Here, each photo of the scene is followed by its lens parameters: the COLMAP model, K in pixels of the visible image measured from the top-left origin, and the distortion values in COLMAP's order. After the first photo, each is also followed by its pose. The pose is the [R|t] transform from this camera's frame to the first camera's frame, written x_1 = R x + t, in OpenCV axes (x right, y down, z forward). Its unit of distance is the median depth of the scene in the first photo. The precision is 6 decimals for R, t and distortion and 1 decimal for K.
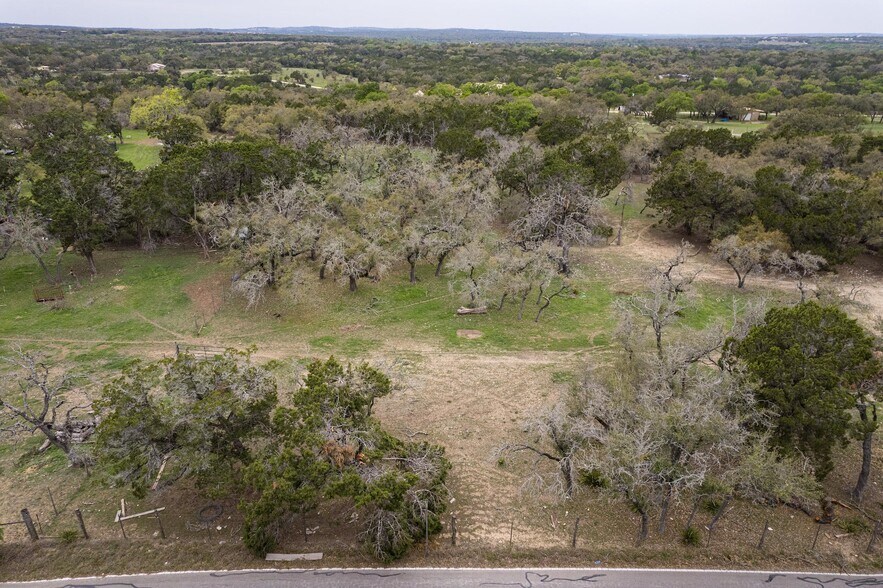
lens RADIAL K [[564.5, 0, 441.5], [0, 564.5, 294.0], [0, 0, 1]] dist [-0.073706, 0.067468]
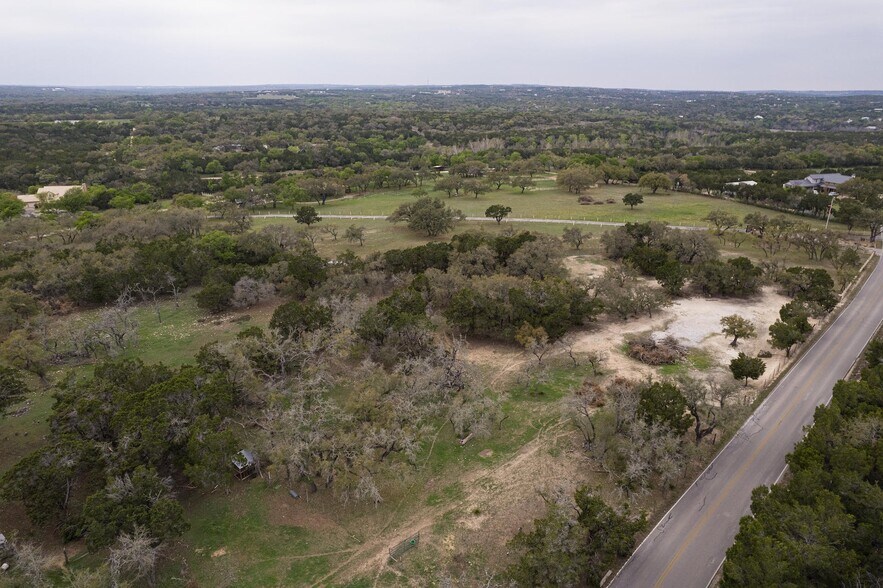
lens RADIAL K [[564.5, 0, 441.5], [0, 564.5, 294.0], [0, 0, 1]] dist [-0.073706, 0.067468]
pose [[0.698027, -0.251120, 0.670594, -1.079296], [0.302786, 0.952160, 0.041386, -0.507130], [-0.648906, 0.174158, 0.740669, -0.236627]]
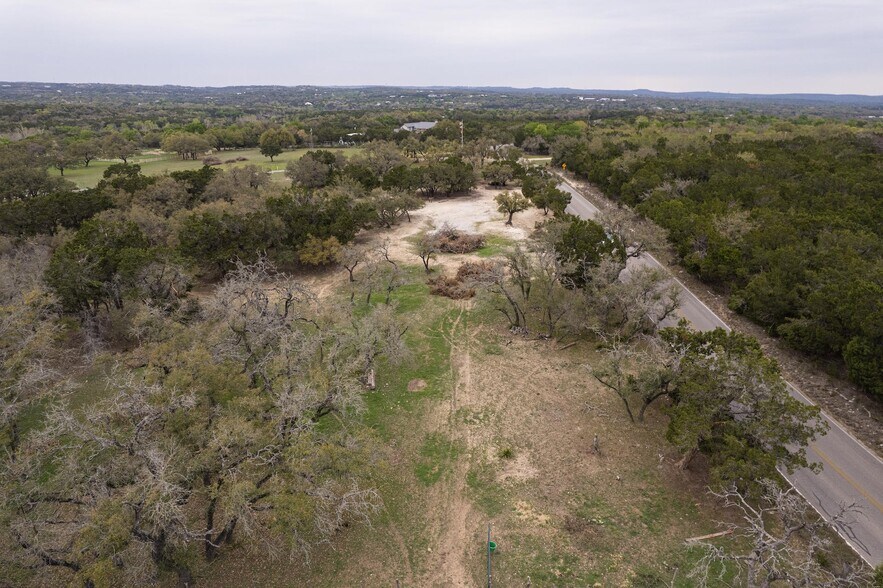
lens RADIAL K [[564.5, 0, 441.5], [0, 564.5, 294.0], [0, 0, 1]] dist [-0.073706, 0.067468]
pose [[0.031884, -0.350509, 0.936016, -0.890769], [0.418754, 0.855021, 0.305915, -0.384690], [-0.907540, 0.382207, 0.174039, 0.744298]]
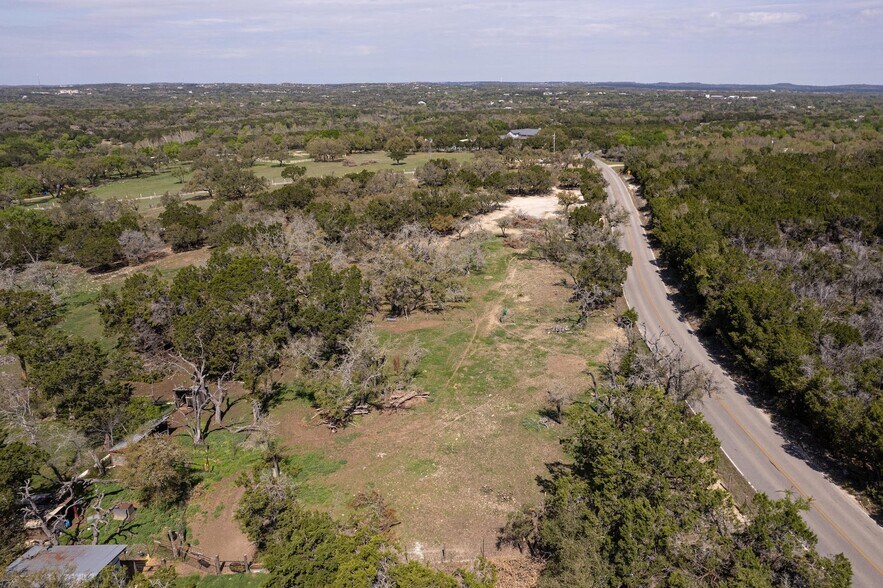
lens RADIAL K [[606.3, 0, 466.3], [0, 606.3, 268.7], [0, 0, 1]] dist [-0.091940, 0.088917]
pose [[0.178966, -0.296489, 0.938118, -2.304626], [0.422201, 0.884397, 0.198967, -0.495182], [-0.888660, 0.360466, 0.283455, 0.397677]]
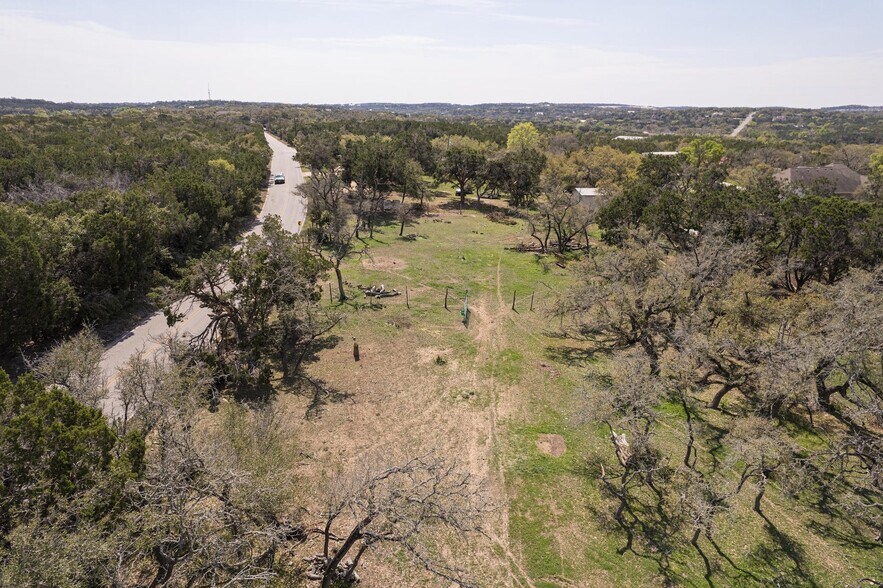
lens RADIAL K [[564.5, 0, 441.5], [0, 564.5, 294.0], [0, 0, 1]] dist [-0.073706, 0.067468]
pose [[-0.059576, 0.299265, -0.952308, 0.668650], [-0.424962, 0.855631, 0.295470, -0.233964], [0.903249, 0.422297, 0.076201, 0.784424]]
